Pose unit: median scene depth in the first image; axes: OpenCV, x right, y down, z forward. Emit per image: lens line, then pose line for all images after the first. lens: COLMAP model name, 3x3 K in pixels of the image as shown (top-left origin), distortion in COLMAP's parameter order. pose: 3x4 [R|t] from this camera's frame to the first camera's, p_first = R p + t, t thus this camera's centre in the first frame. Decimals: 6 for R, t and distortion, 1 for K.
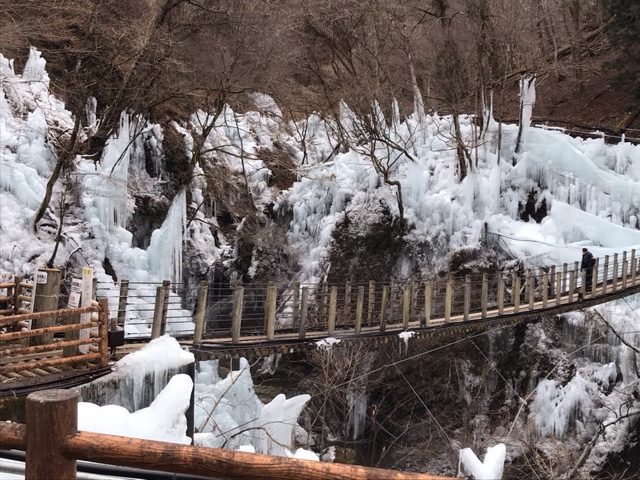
lens RADIAL K [[725.7, 0, 319.3], [0, 725.7, 236.7], [0, 0, 1]] dist [0.054680, 0.000000]
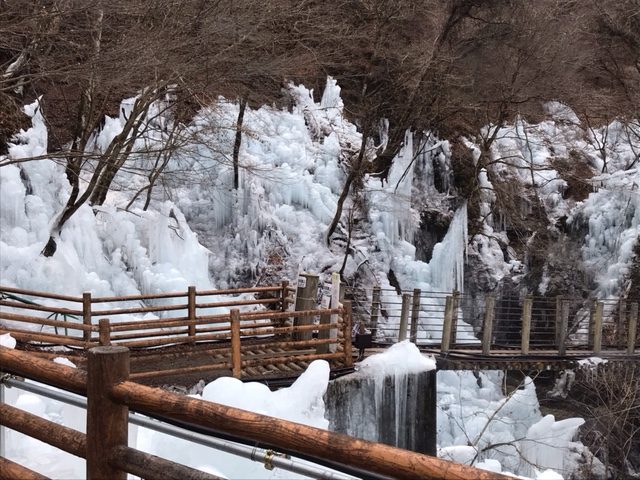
lens RADIAL K [[725.7, 0, 319.6], [0, 725.7, 233.1], [0, 0, 1]] dist [0.054680, 0.000000]
pose [[0.919769, -0.004925, -0.392430, 0.017377], [-0.005414, 0.999667, -0.025236, 0.002137], [0.392424, 0.025335, 0.919435, 0.000315]]
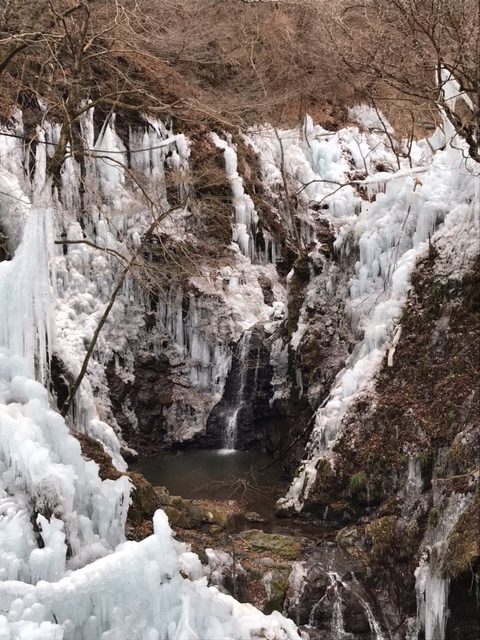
lens RADIAL K [[725.7, 0, 240.0], [0, 725.7, 317.4], [0, 0, 1]] dist [0.054680, 0.000000]
pose [[0.943684, -0.000598, -0.330848, 0.092149], [0.007584, 0.999775, 0.019824, 0.017116], [0.330762, -0.021217, 0.943476, 0.424953]]
